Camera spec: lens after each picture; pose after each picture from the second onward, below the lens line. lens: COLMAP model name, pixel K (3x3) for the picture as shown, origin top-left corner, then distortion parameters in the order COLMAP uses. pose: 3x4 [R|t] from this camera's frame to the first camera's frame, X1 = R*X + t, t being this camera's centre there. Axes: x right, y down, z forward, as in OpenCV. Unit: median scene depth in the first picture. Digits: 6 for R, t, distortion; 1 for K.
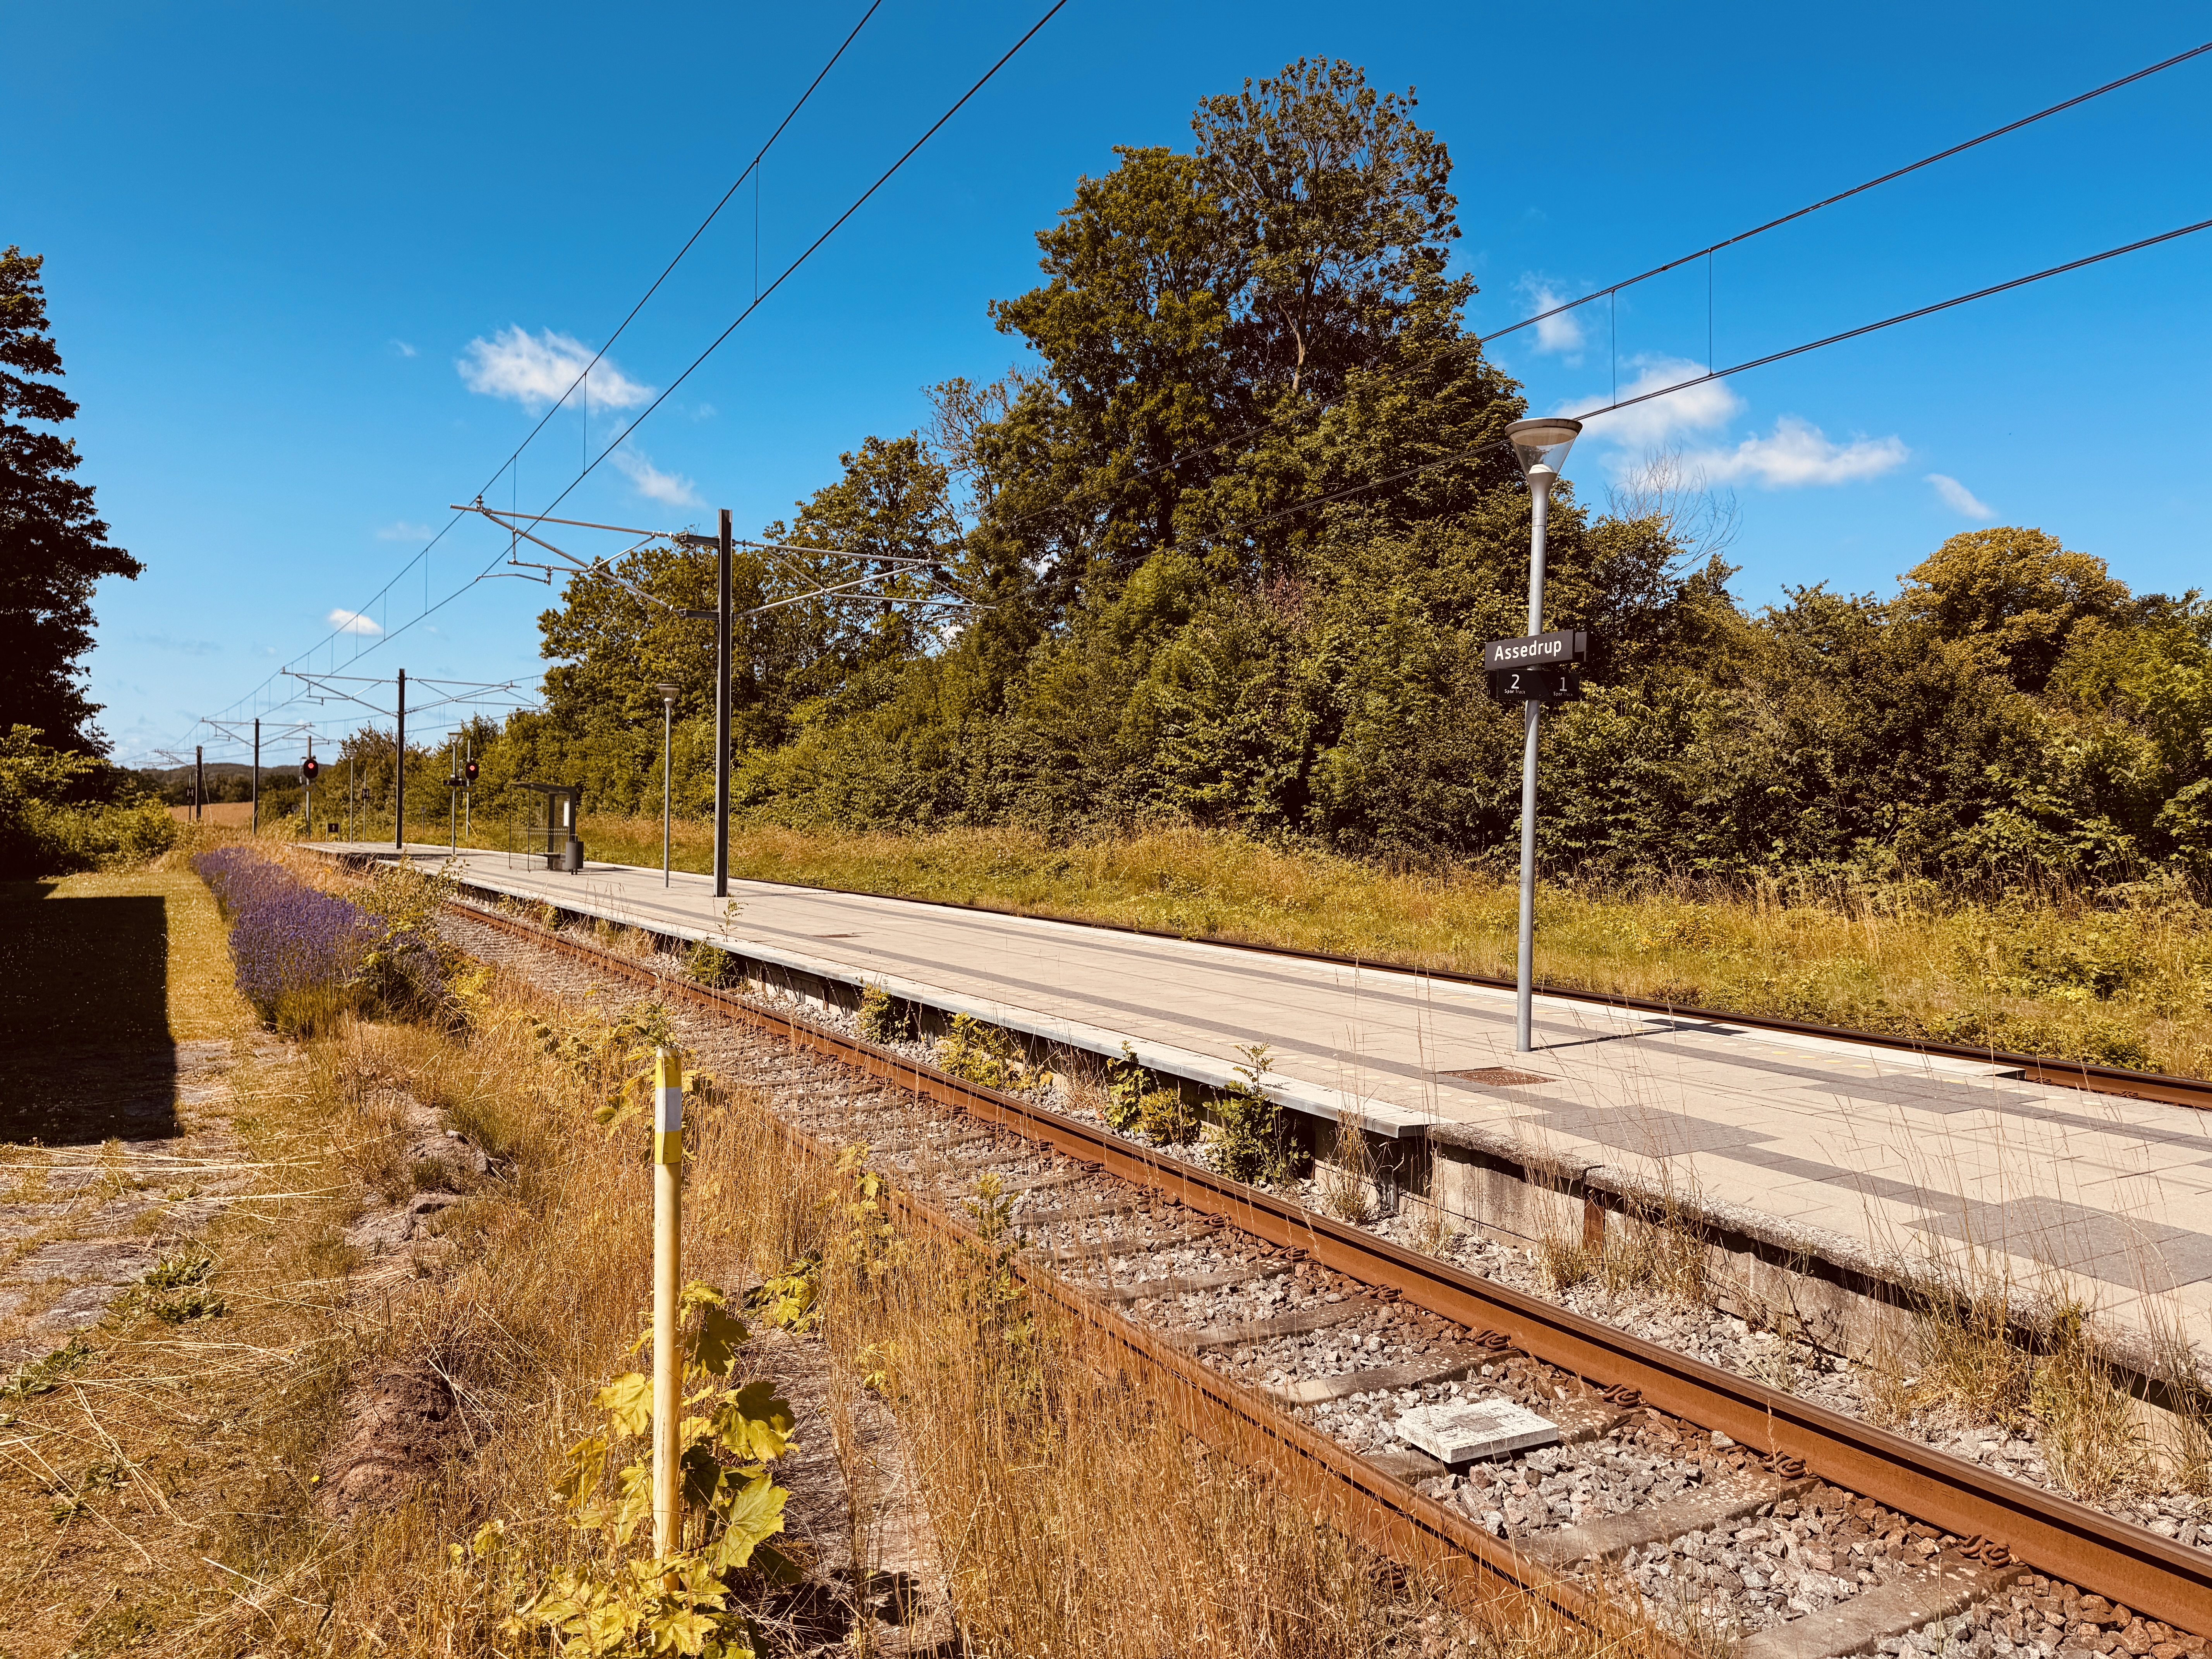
lens RADIAL K [[1540.8, 0, 1106.0], [0, 1540.8, 829.5], [0, 0, 1]] dist [0.086371, -0.080032]
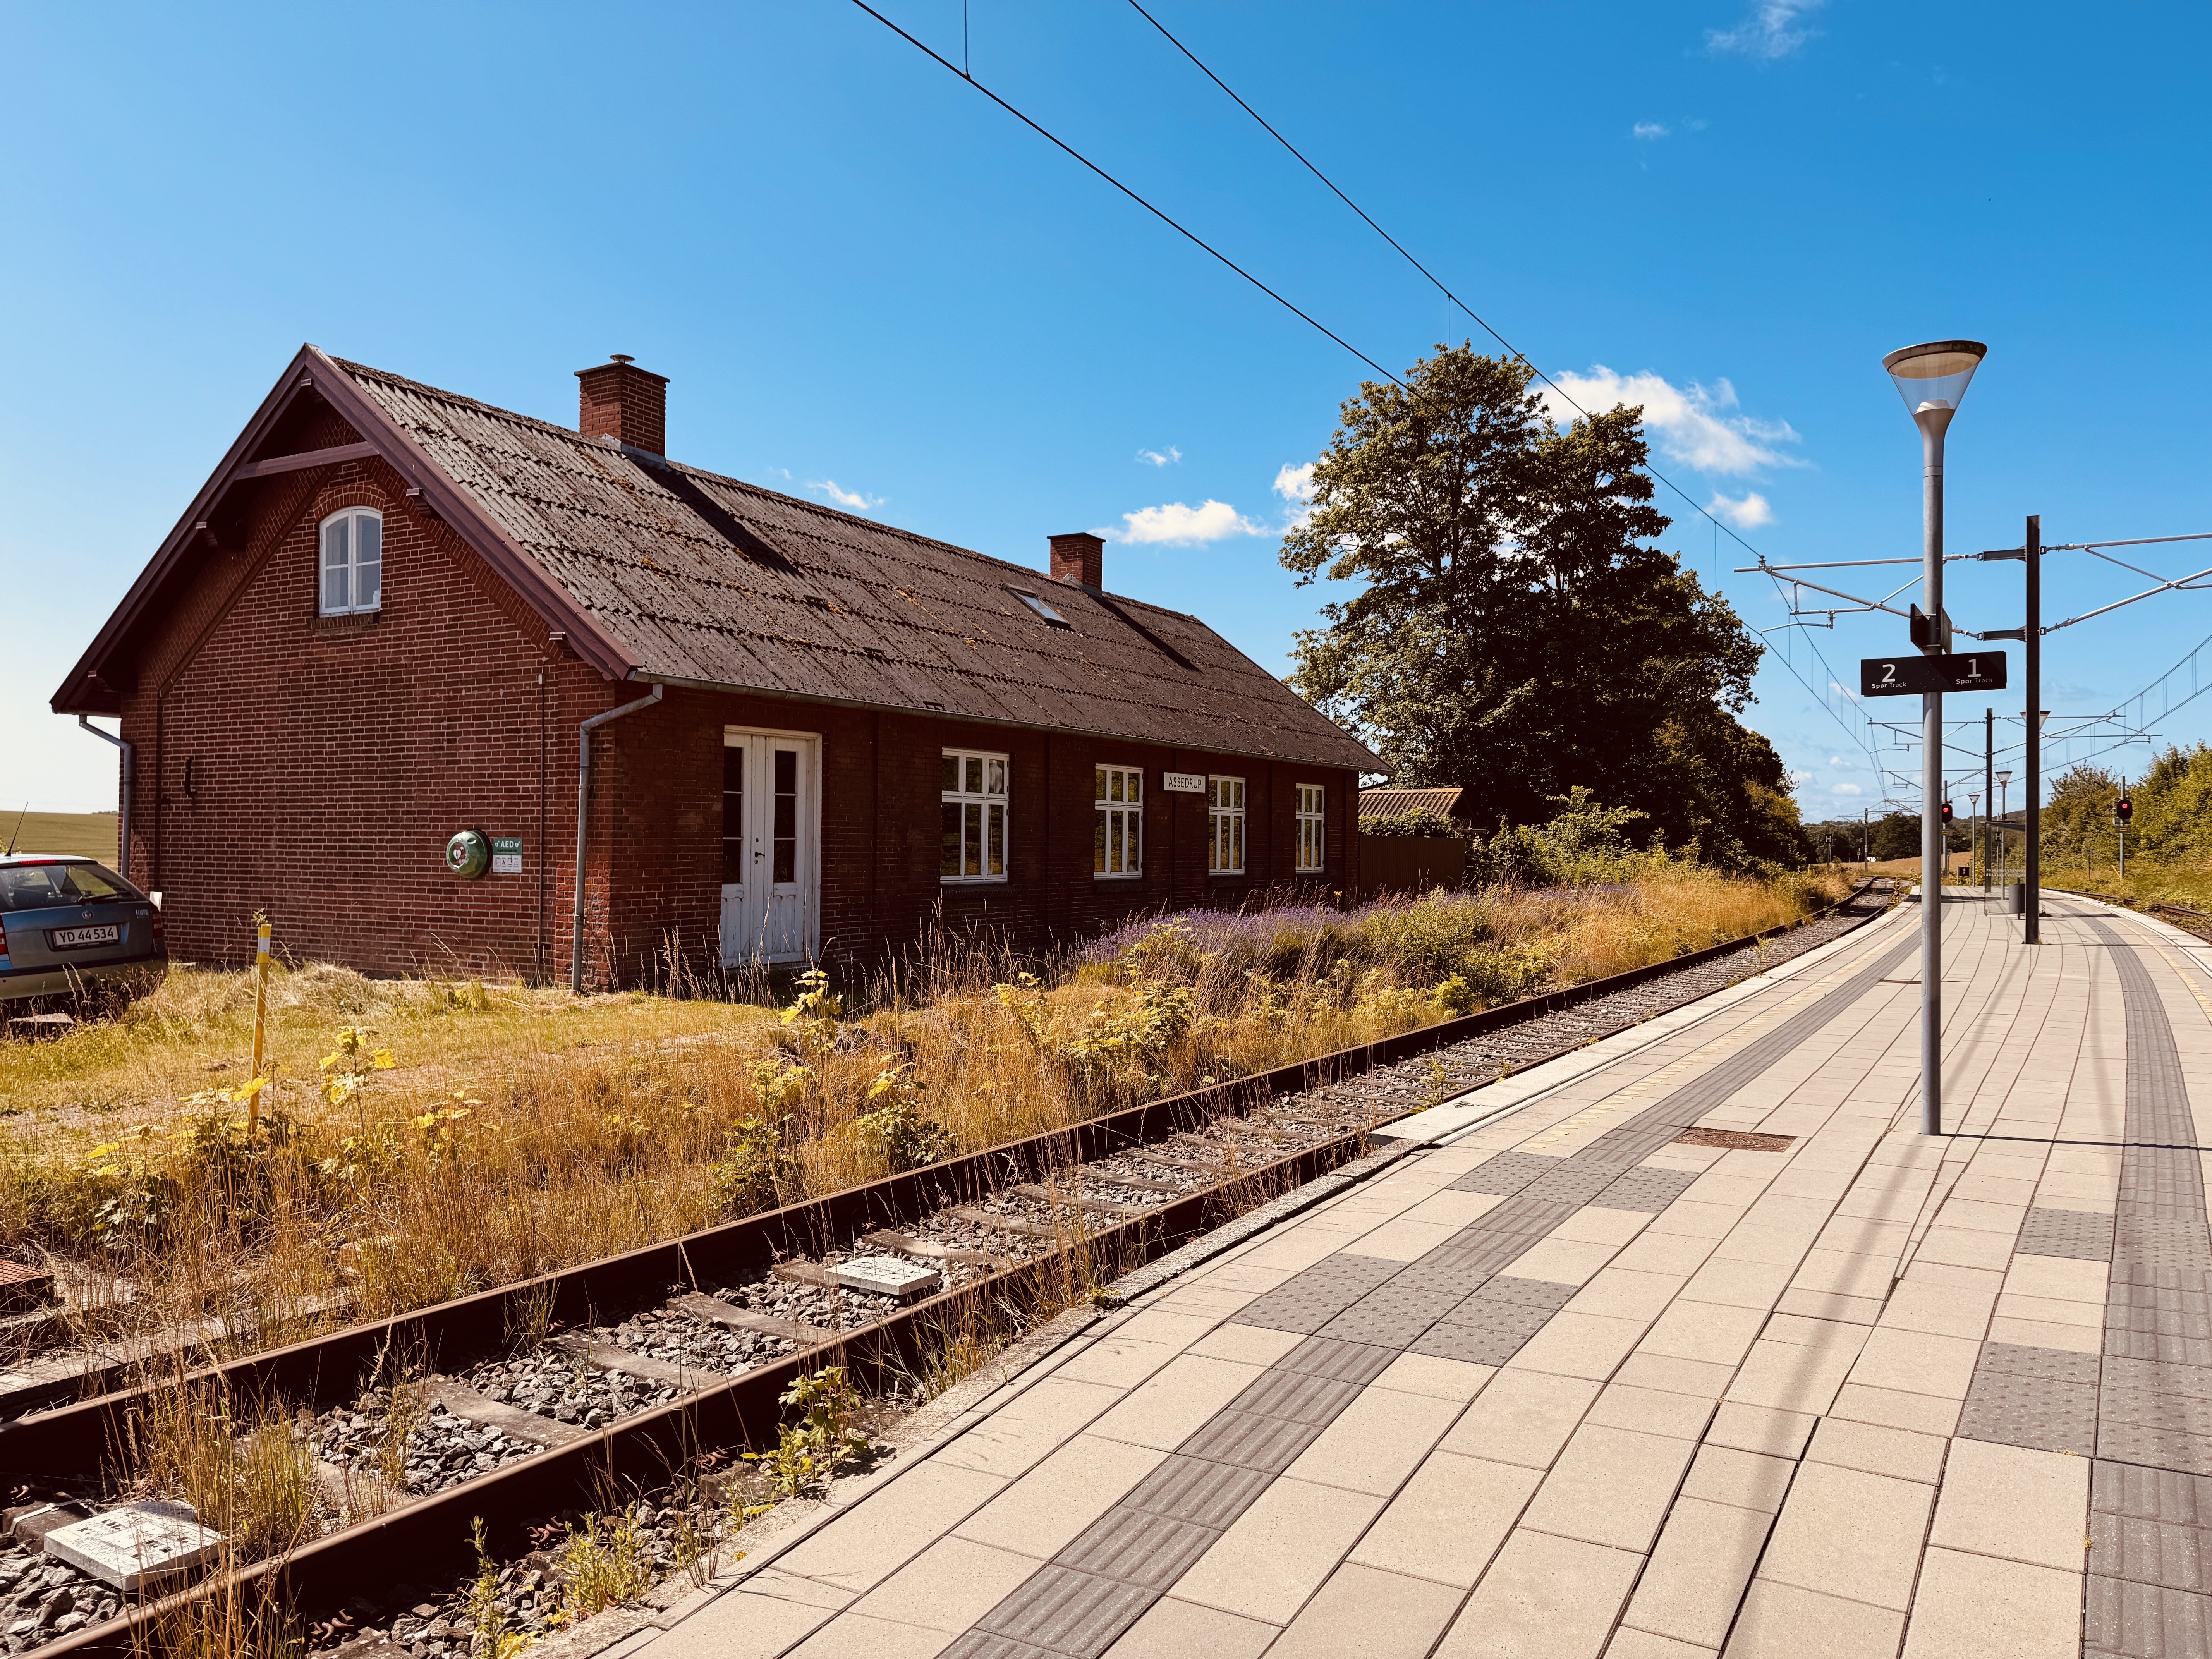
lens RADIAL K [[1548.5, 0, 1111.1], [0, 1548.5, 838.8], [0, 0, 1]] dist [0.023472, -0.002609]
pose [[0.486983, -0.015396, -0.873276, 0.205911], [-0.005166, 0.999776, -0.020507, 0.002459], [0.873396, 0.014498, 0.486795, 0.065583]]
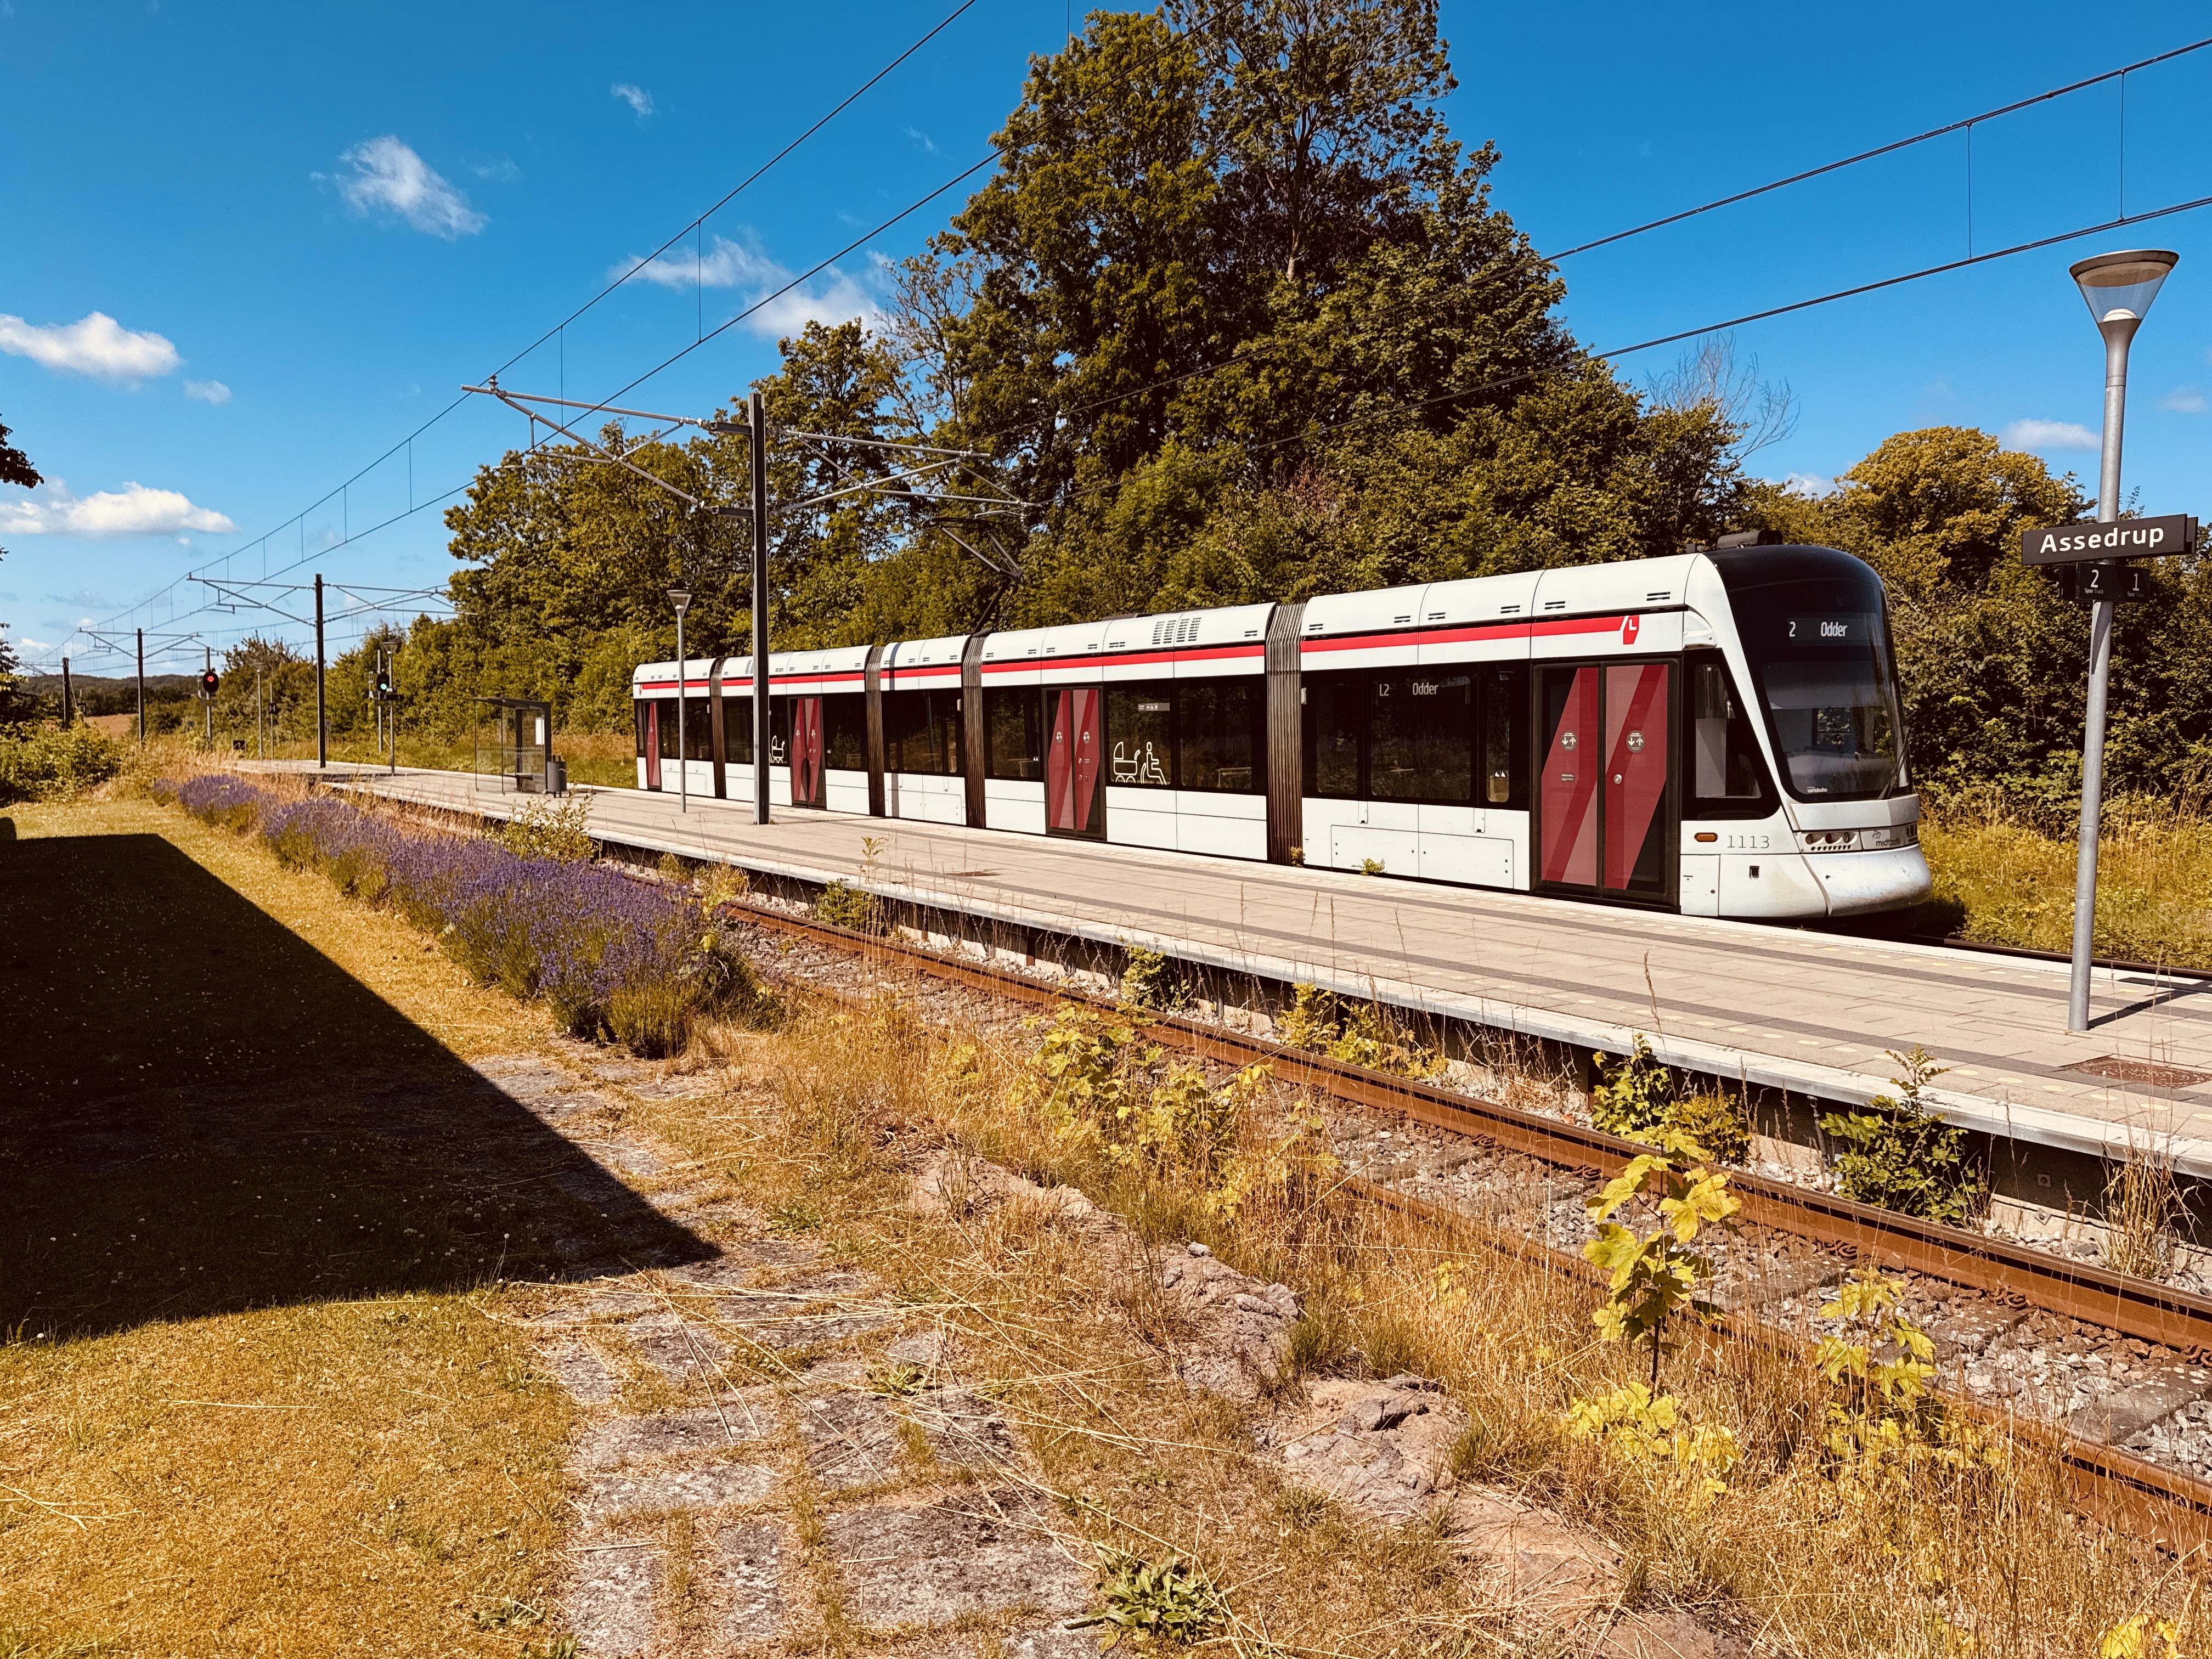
lens RADIAL K [[1559.4, 0, 1093.3], [0, 1559.4, 812.5], [0, 0, 1]] dist [0.041378, 0.000500]
pose [[0.998066, -0.011868, 0.061019, -0.078189], [0.008867, 0.998749, 0.049217, -0.004918], [-0.061527, -0.048581, 0.996922, 0.051184]]
